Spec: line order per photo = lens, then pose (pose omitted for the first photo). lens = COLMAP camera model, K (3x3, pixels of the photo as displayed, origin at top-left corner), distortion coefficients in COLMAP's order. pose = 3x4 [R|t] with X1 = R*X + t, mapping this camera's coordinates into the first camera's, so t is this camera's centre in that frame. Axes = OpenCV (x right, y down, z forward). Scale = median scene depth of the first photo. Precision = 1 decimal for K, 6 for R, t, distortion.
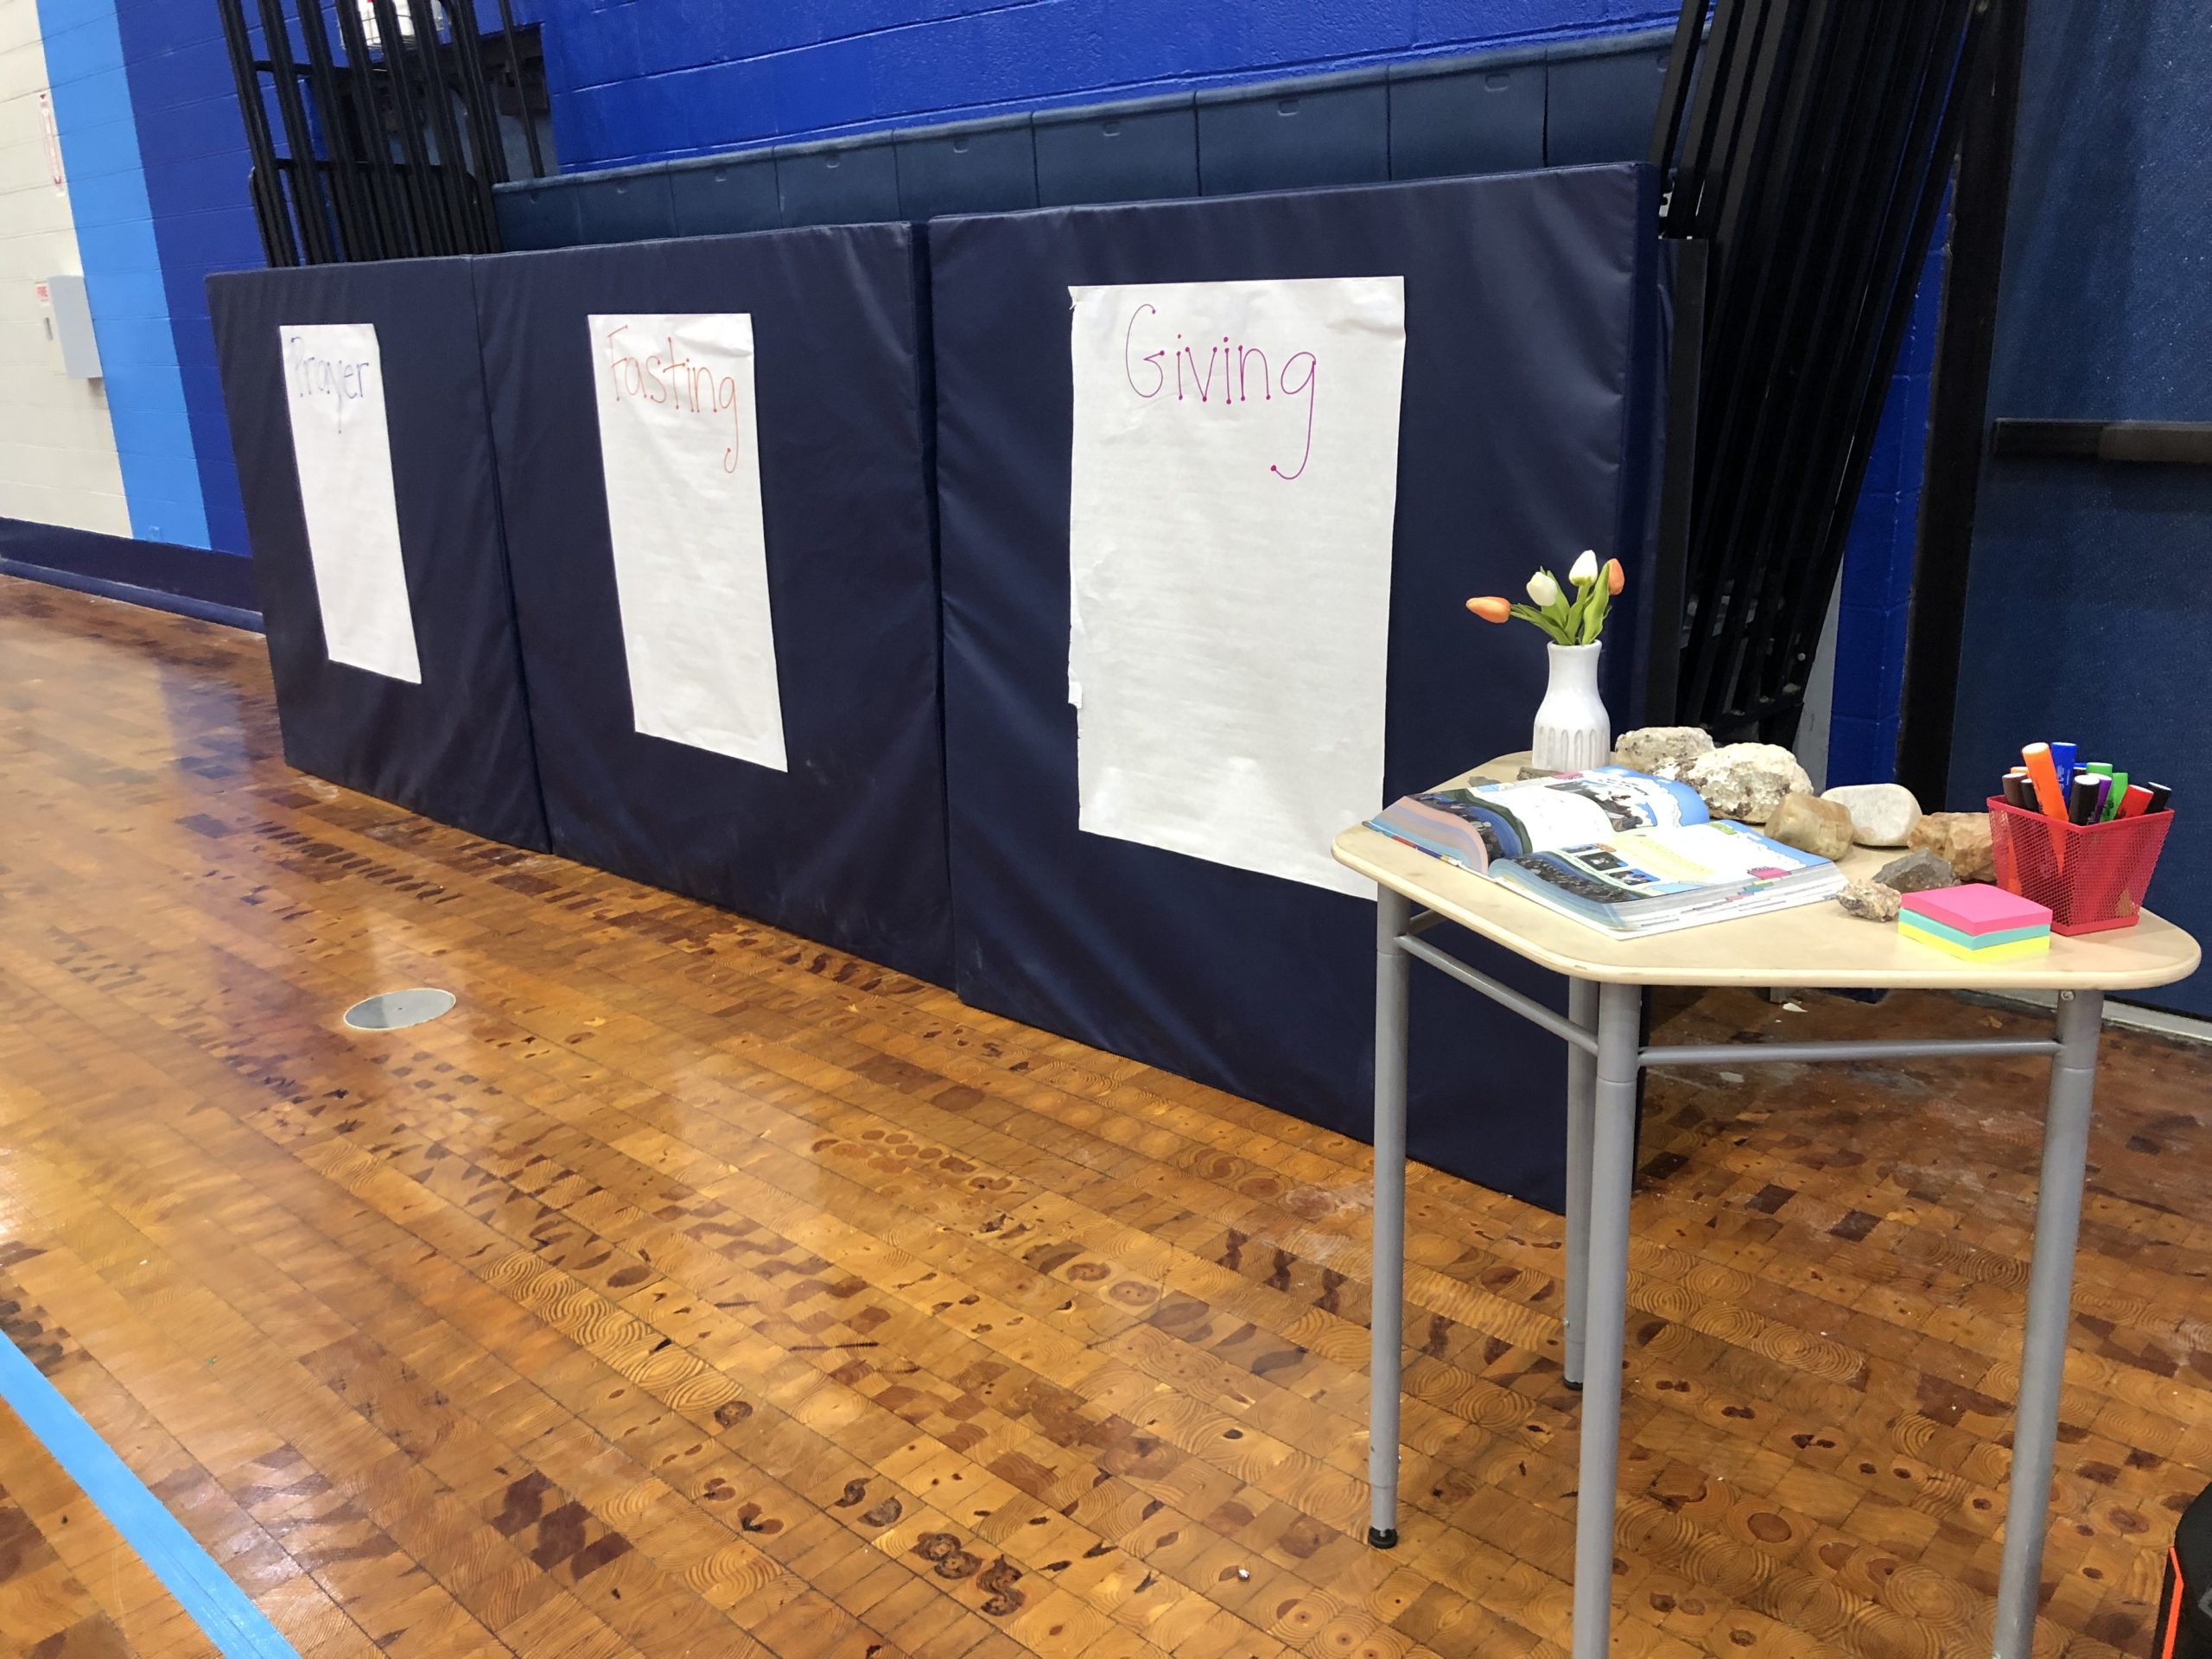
lens RADIAL K [[1830.4, 0, 1113.5], [0, 1830.4, 822.4], [0, 0, 1]] dist [0.062097, -0.067763]
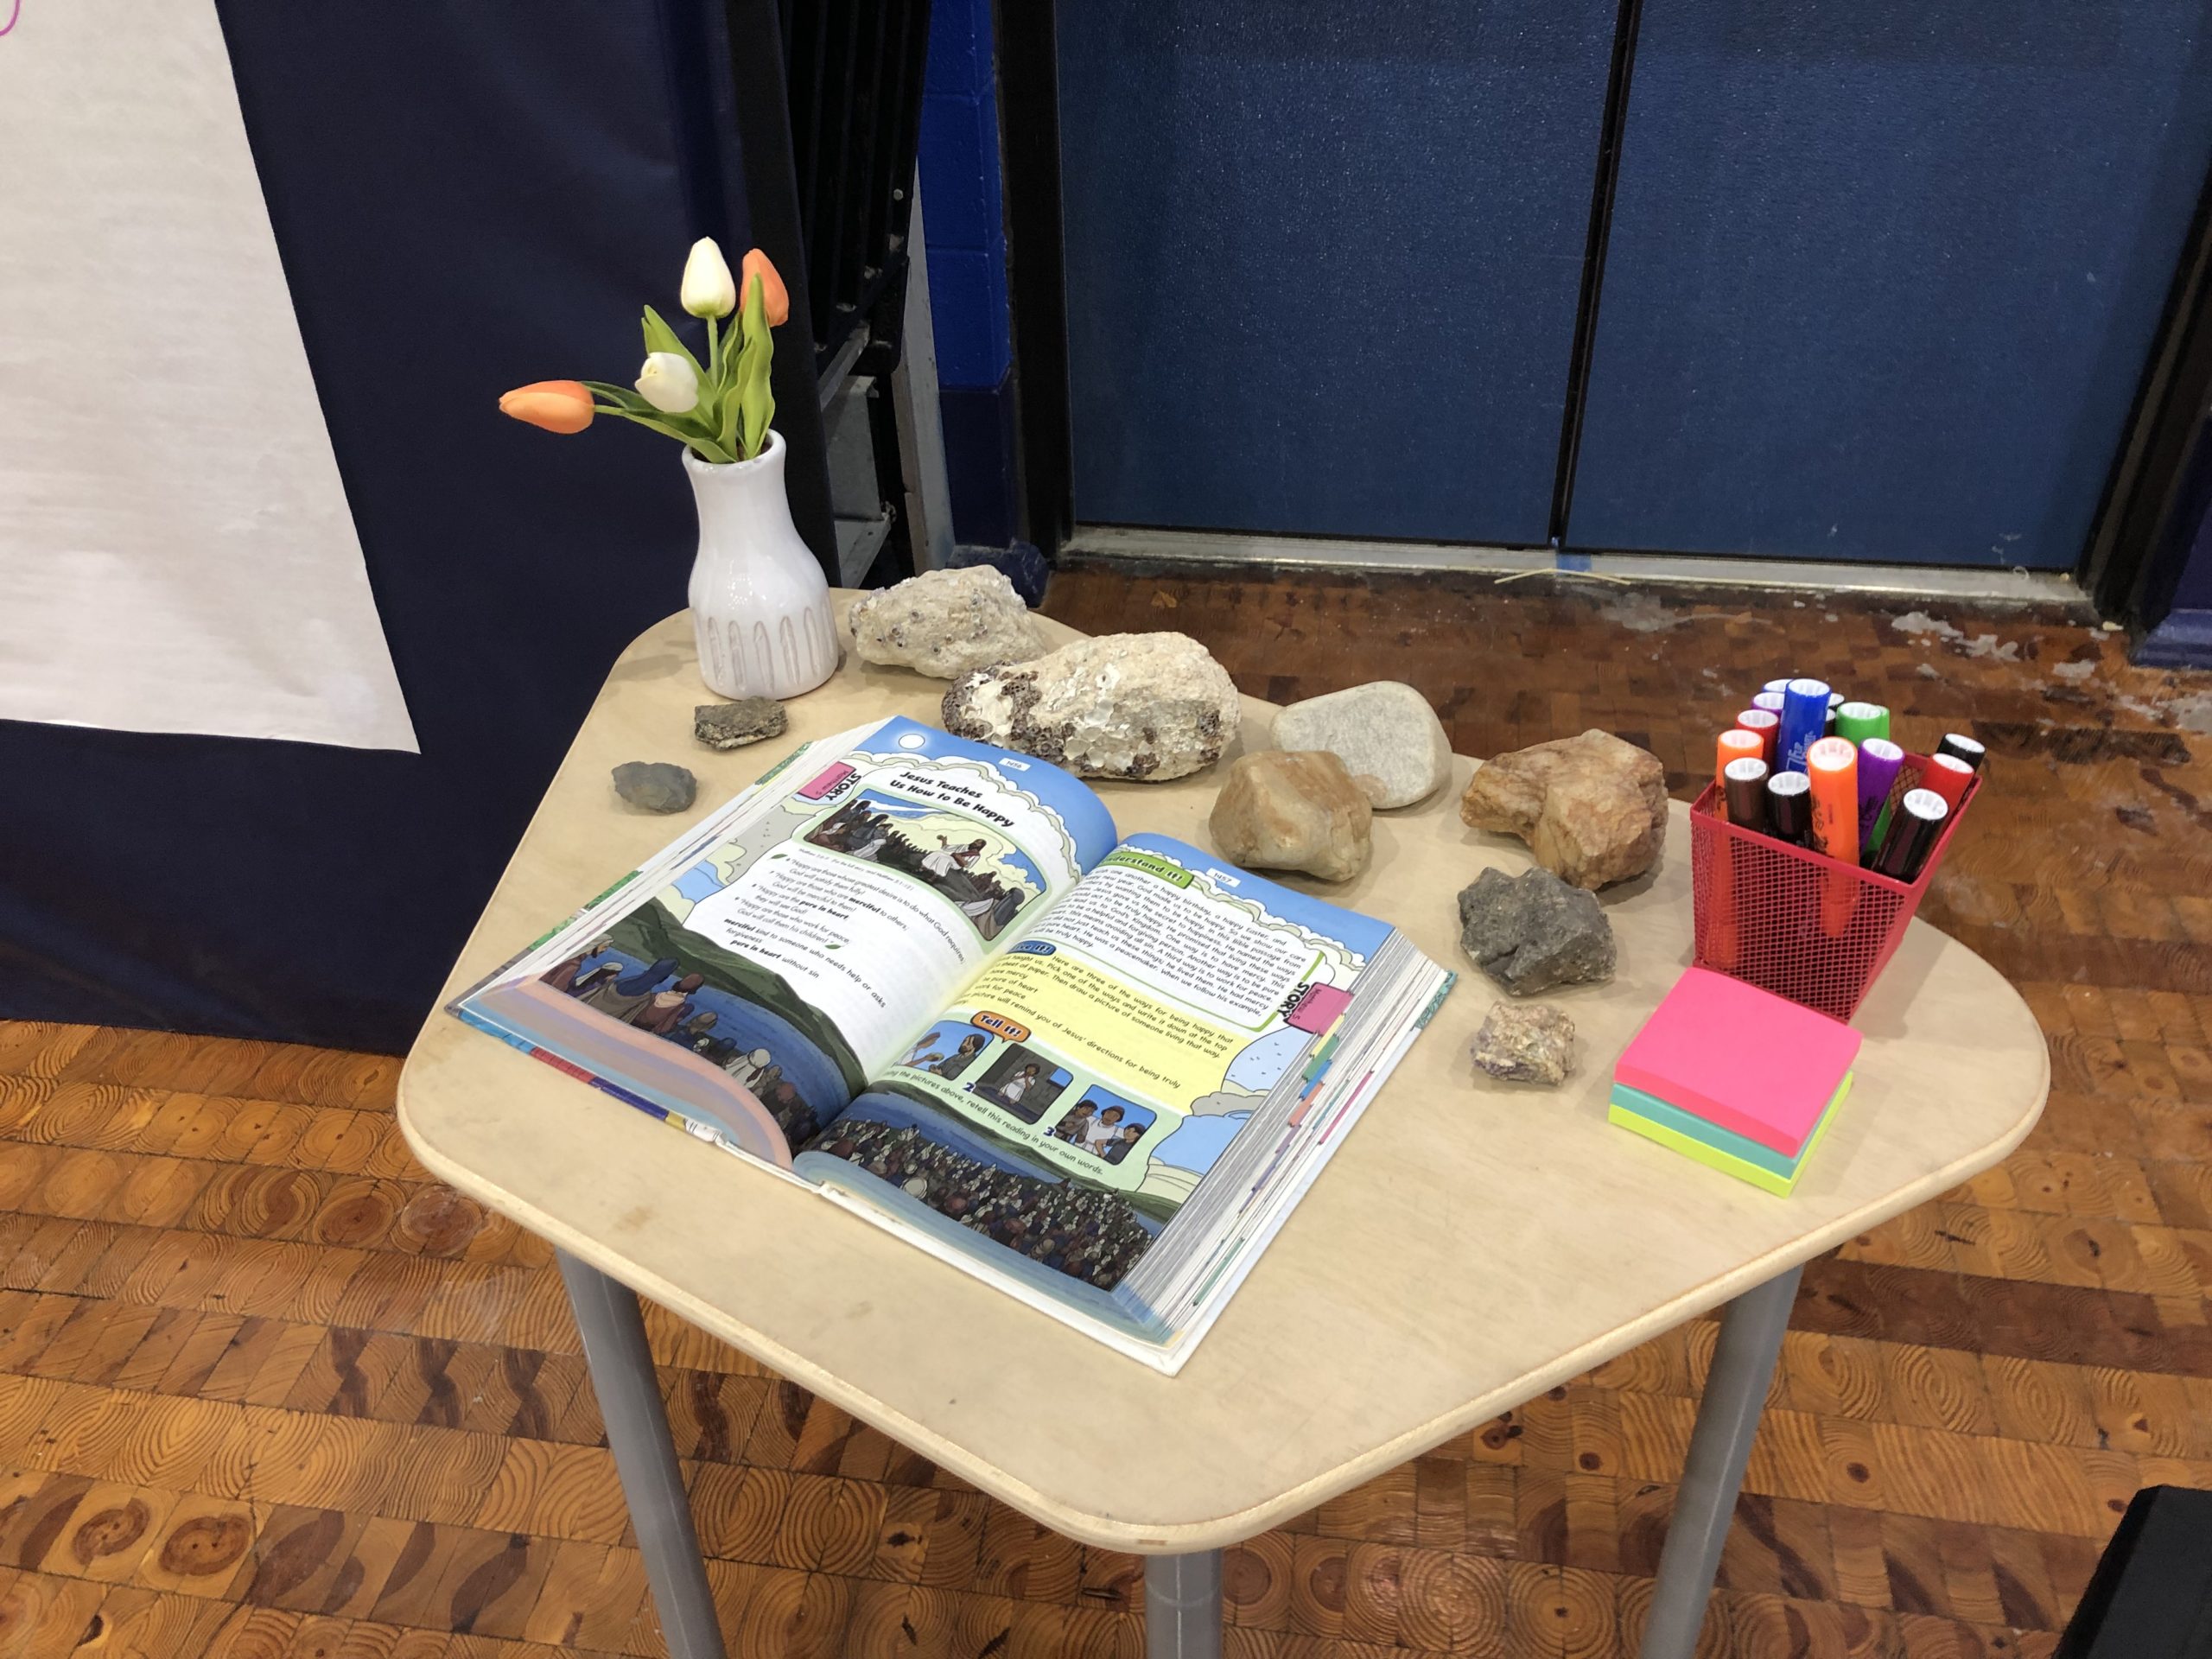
lens RADIAL K [[1830.4, 0, 1113.5], [0, 1830.4, 822.4], [0, 0, 1]] dist [0.062097, -0.067763]
pose [[0.836620, -0.313606, 0.449131, 0.076285], [0.152765, 0.920949, 0.358490, -0.168706], [-0.526051, -0.231309, 0.818393, 0.499407]]
